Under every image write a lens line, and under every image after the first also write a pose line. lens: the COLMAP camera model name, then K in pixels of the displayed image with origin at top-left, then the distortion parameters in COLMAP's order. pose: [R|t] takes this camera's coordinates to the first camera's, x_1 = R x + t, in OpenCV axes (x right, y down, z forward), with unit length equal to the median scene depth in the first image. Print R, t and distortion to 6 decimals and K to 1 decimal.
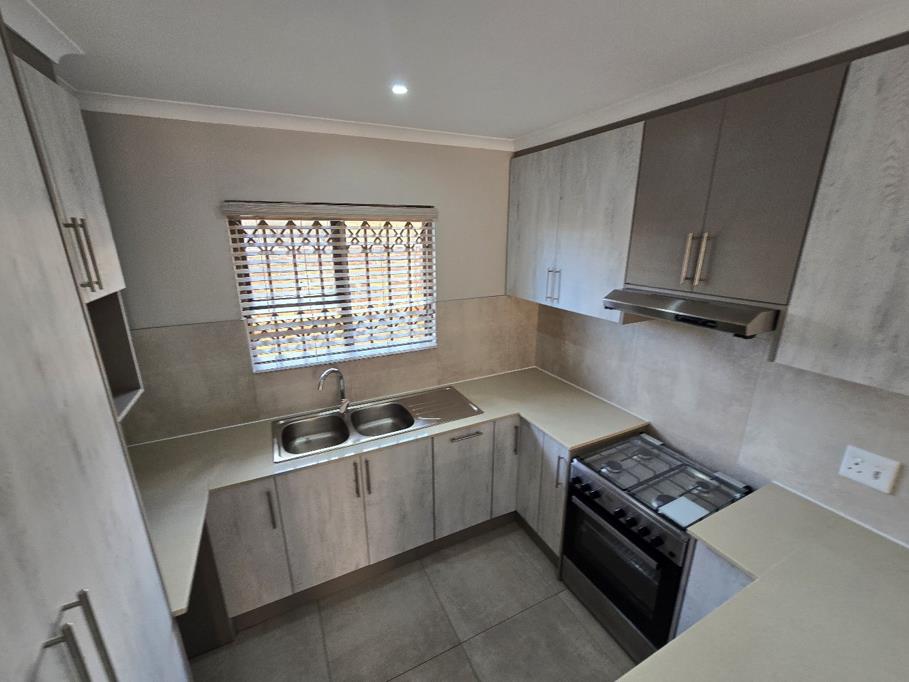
lens RADIAL K [[374.0, 0, 447.4], [0, 374.0, 341.8], [0, 0, 1]] dist [-0.001628, 0.000943]
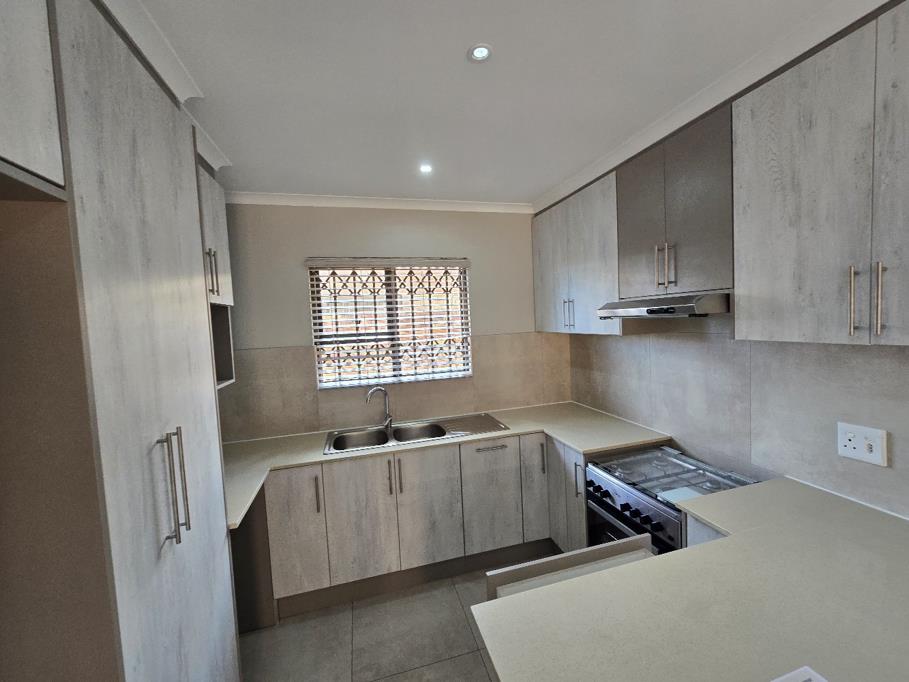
lens RADIAL K [[374.0, 0, 462.5], [0, 374.0, 342.2], [0, 0, 1]] dist [-0.001628, 0.000943]
pose [[0.985138, -0.029491, -0.169212, 0.173529], [-0.009125, 0.974773, -0.223010, 0.213824], [0.171520, 0.221240, 0.960018, -0.142589]]
